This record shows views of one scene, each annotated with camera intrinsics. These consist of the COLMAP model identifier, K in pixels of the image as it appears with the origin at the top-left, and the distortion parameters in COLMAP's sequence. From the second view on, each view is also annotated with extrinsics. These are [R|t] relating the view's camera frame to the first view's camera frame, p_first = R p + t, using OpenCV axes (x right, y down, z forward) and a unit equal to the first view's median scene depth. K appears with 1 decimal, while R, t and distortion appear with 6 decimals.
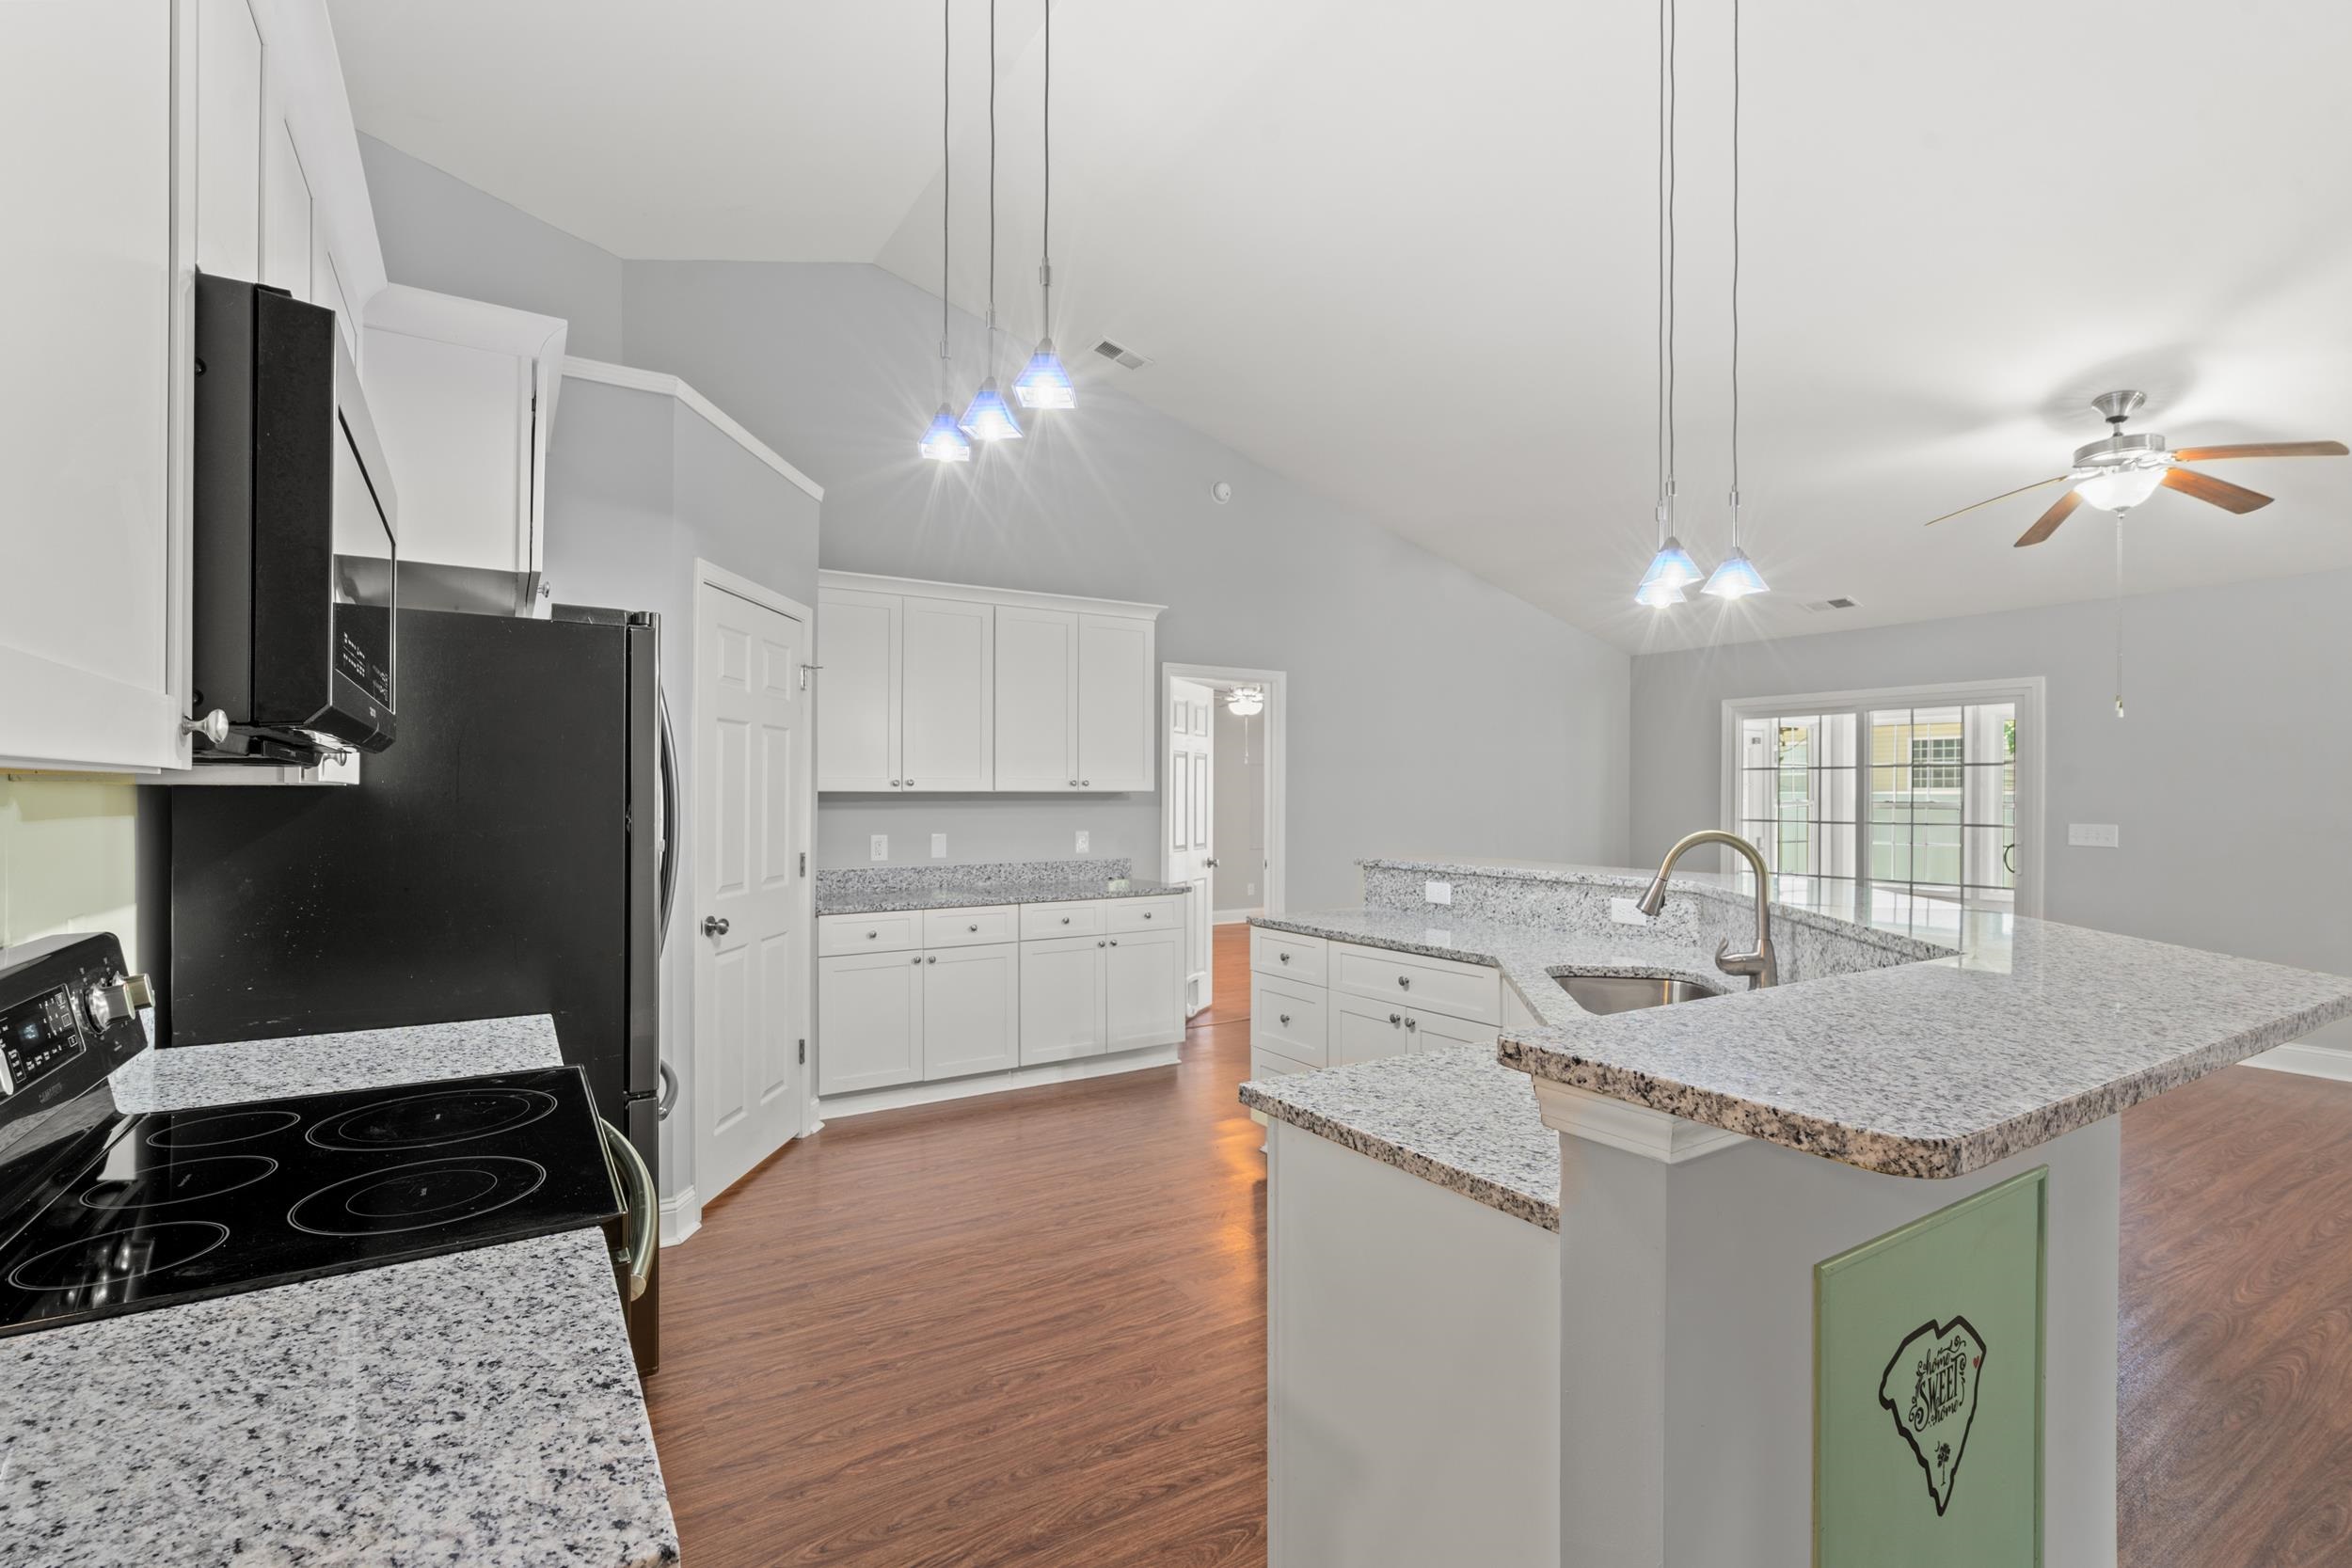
lens RADIAL K [[1071.0, 0, 1176.0], [0, 1071.0, 784.0], [0, 0, 1]] dist [-0.000535, -0.000043]
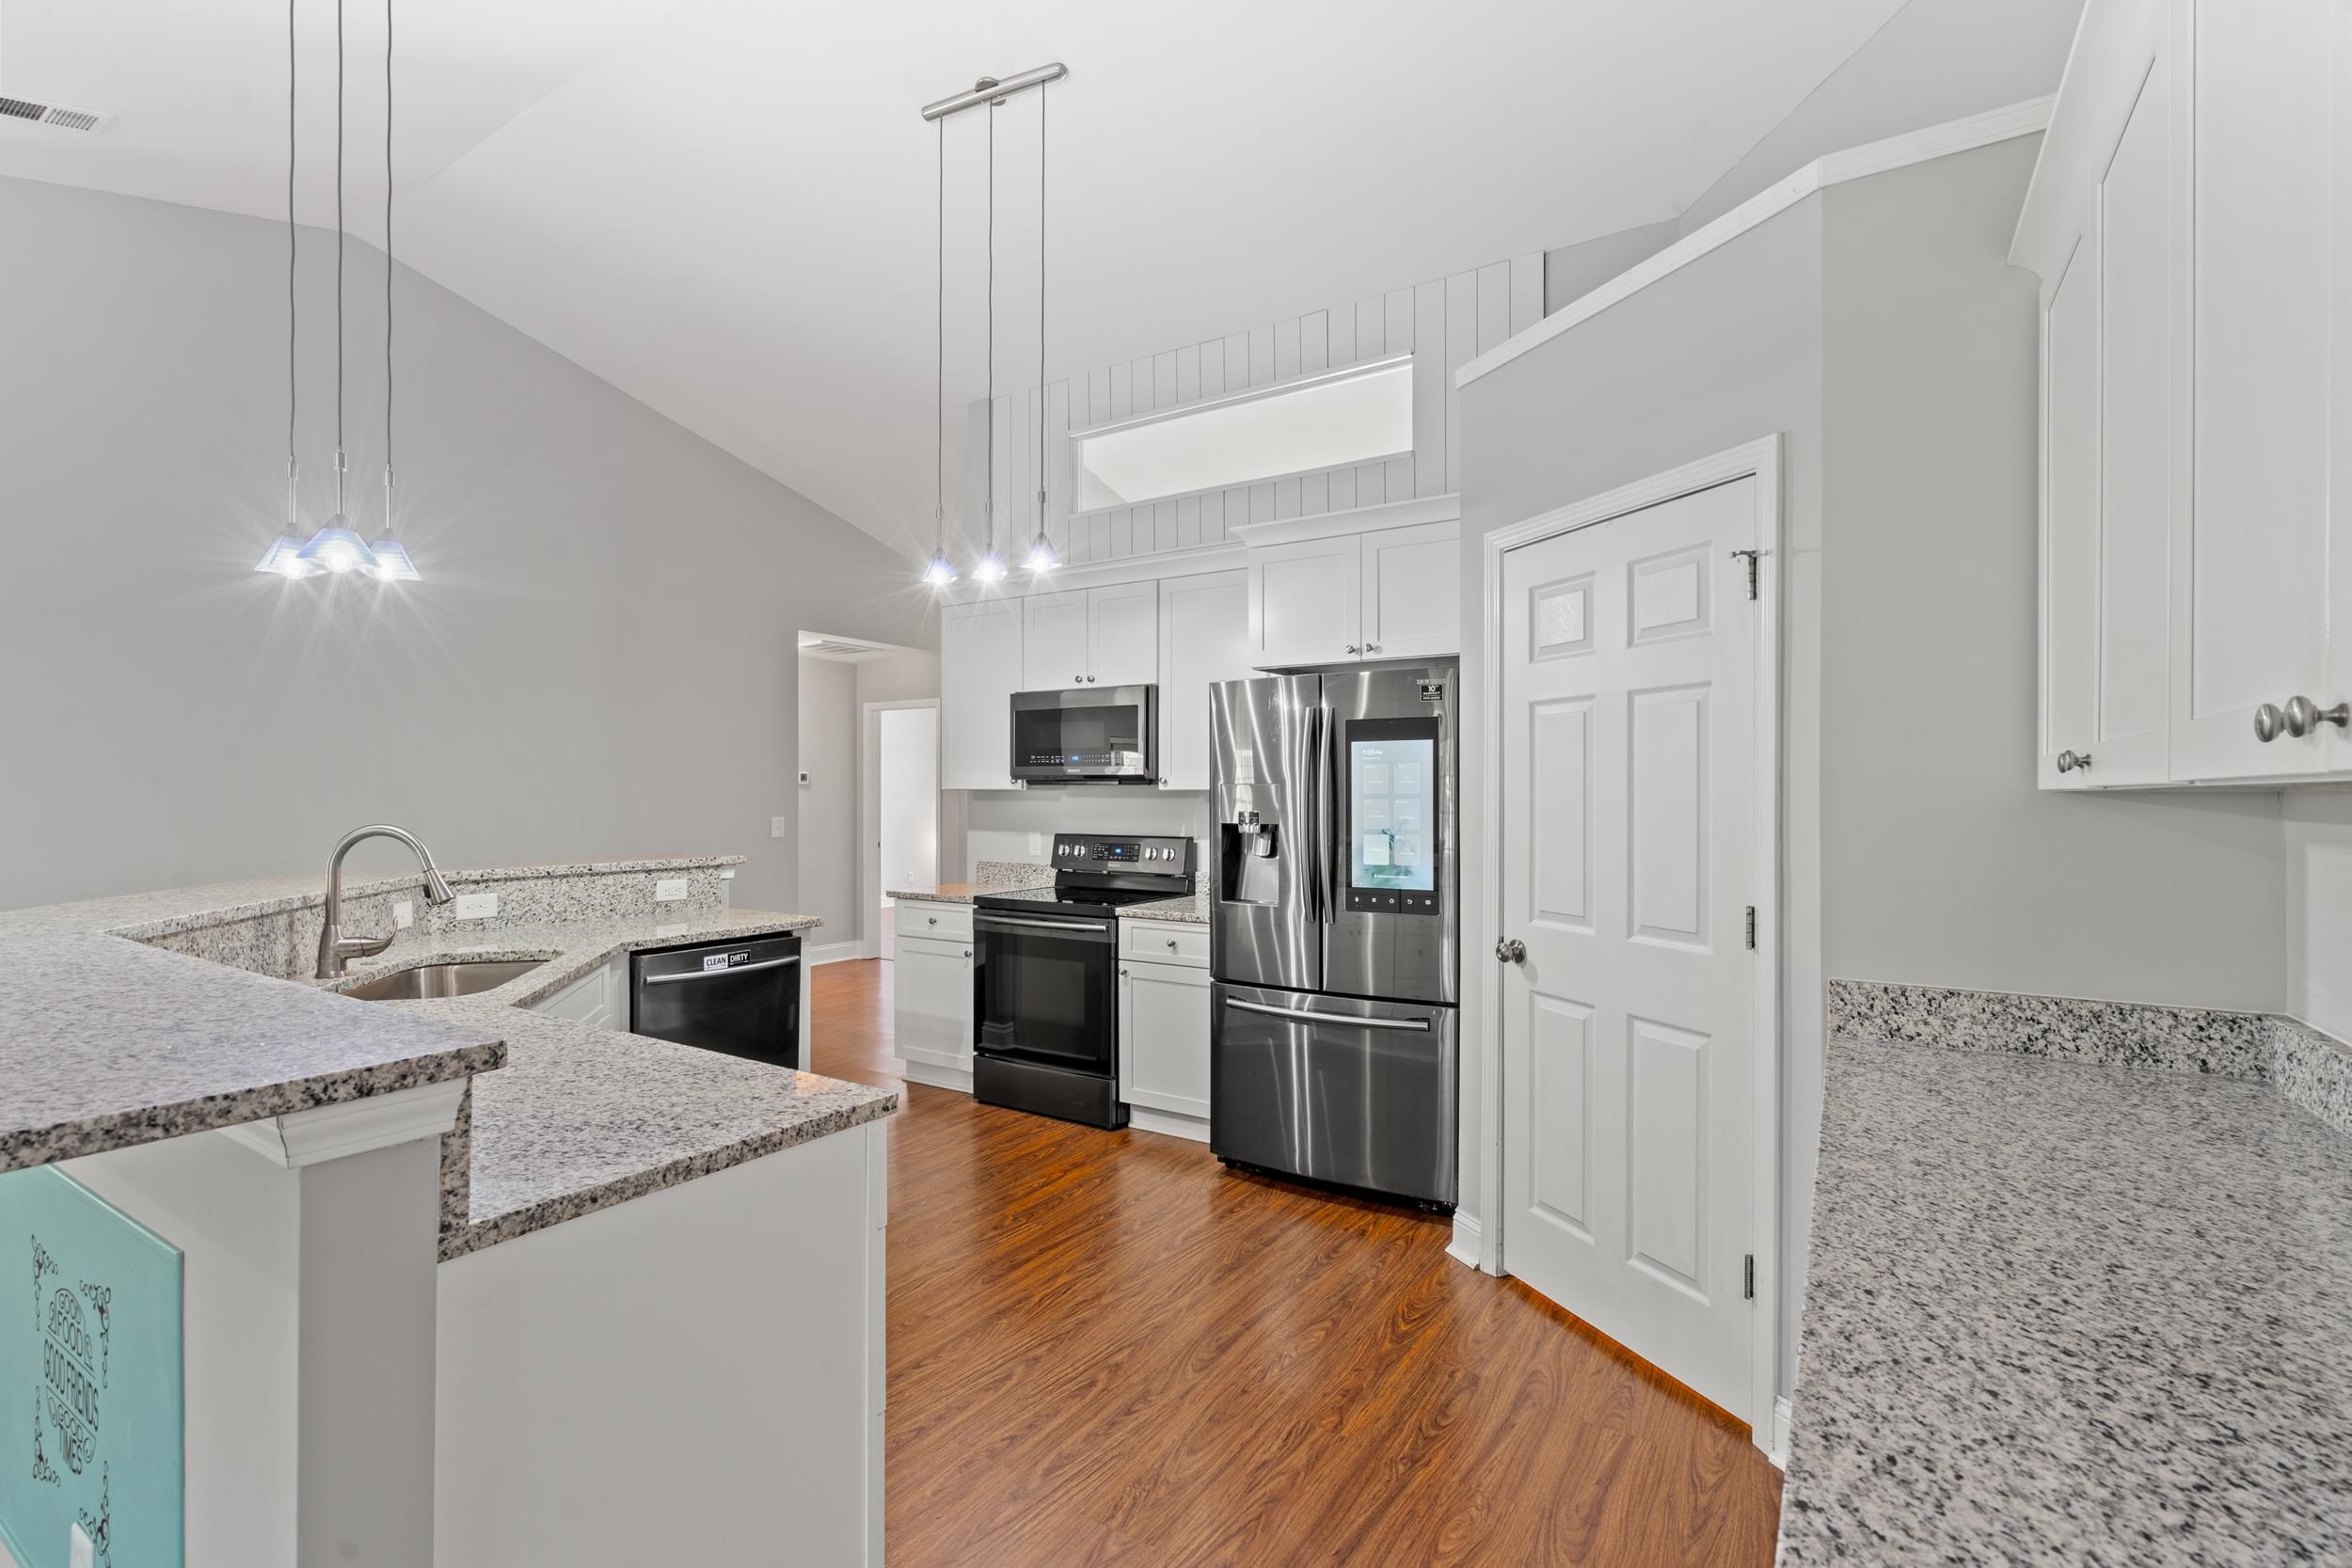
lens RADIAL K [[1071.0, 0, 1176.0], [0, 1071.0, 784.0], [0, 0, 1]] dist [-0.000535, -0.000043]
pose [[-0.903547, -0.011201, -0.428343, 0.155878], [-0.008078, 0.999926, -0.009108, 0.009999], [0.428413, -0.004769, -0.903570, 1.484452]]
